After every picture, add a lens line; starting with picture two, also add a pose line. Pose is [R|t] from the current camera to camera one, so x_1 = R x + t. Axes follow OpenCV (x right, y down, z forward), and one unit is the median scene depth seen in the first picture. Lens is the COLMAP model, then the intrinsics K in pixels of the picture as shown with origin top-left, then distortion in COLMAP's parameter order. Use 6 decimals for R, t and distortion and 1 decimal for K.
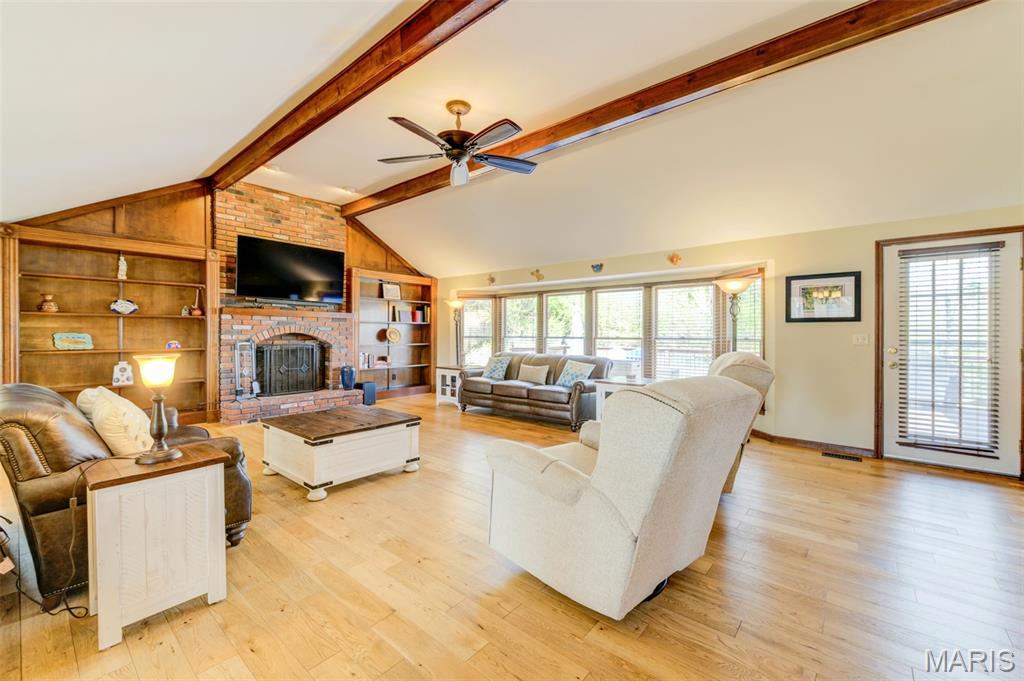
lens RADIAL K [[409.6, 0, 528.7], [0, 409.6, 334.6], [0, 0, 1]] dist [0.009156, -0.000783]
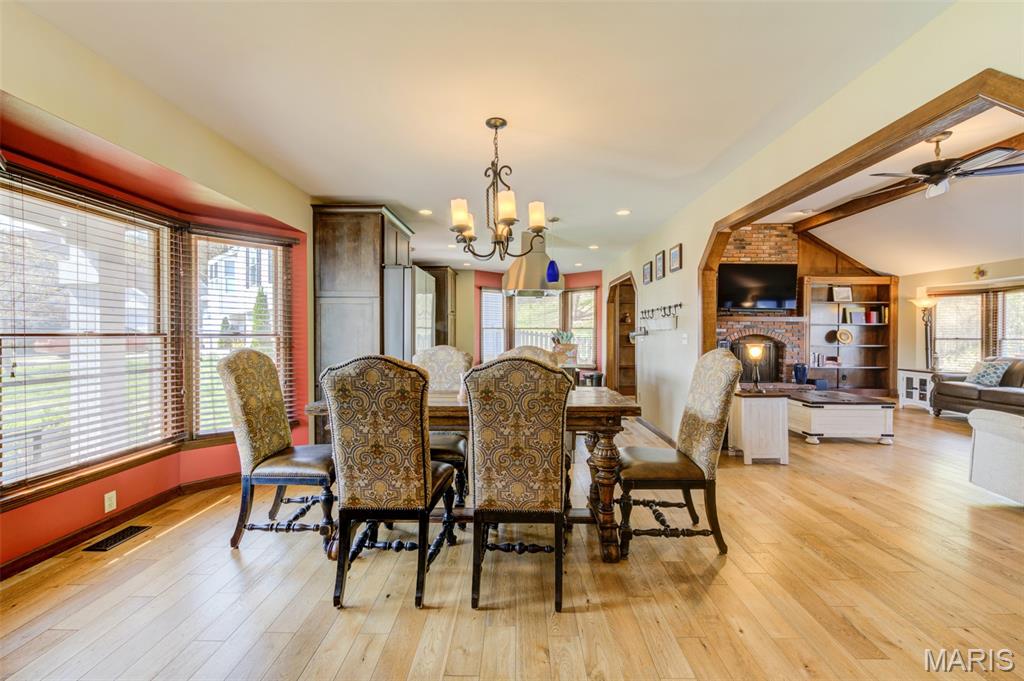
lens RADIAL K [[444.1, 0, 521.1], [0, 444.1, 337.3], [0, 0, 1]] dist [-0.000195, -0.001228]
pose [[0.622741, 0.004878, -0.782413, 0.042064], [-0.003322, 0.999988, 0.003590, 0.002353], [0.782421, 0.000363, 0.622750, -0.377254]]
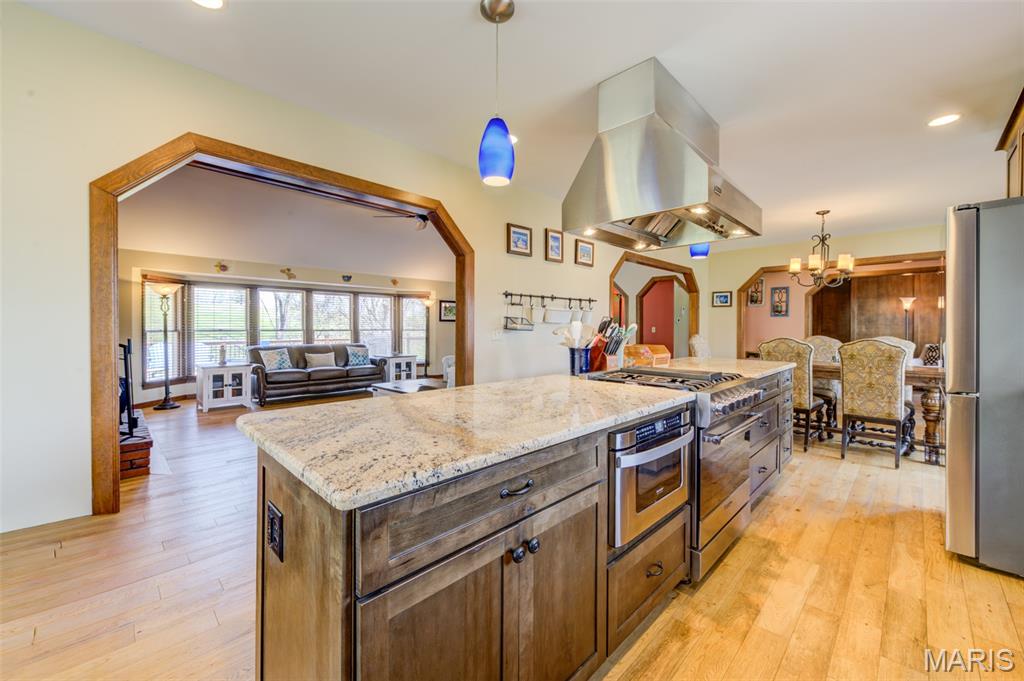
lens RADIAL K [[409.6, 0, 487.1], [0, 409.6, 329.9], [0, 0, 1]] dist [0.009156, -0.000783]
pose [[0.172494, -0.010791, 0.984951, -0.965169], [0.000953, 0.999941, 0.010788, -0.005317], [-0.985010, -0.000922, 0.172494, 0.285689]]
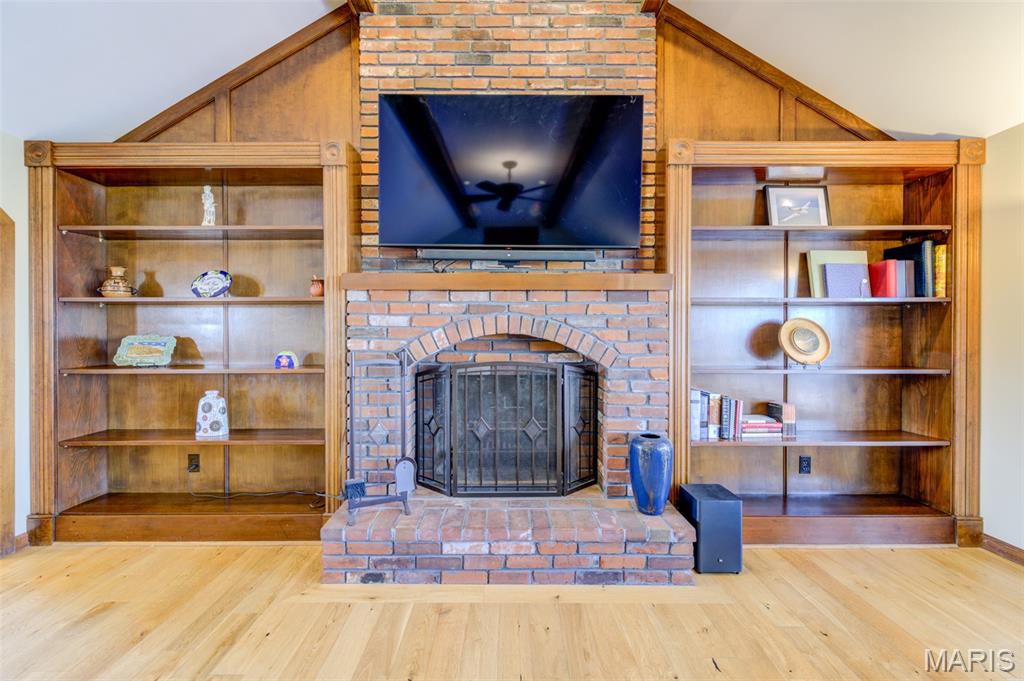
lens RADIAL K [[409.6, 0, 519.3], [0, 409.6, 336.0], [0, 0, 1]] dist [0.009156, -0.000783]
pose [[0.633379, 0.000265, -0.773842, -0.252839], [-0.000272, 1.000000, 0.000119, -0.002326], [0.773842, 0.000135, 0.633379, 0.710400]]
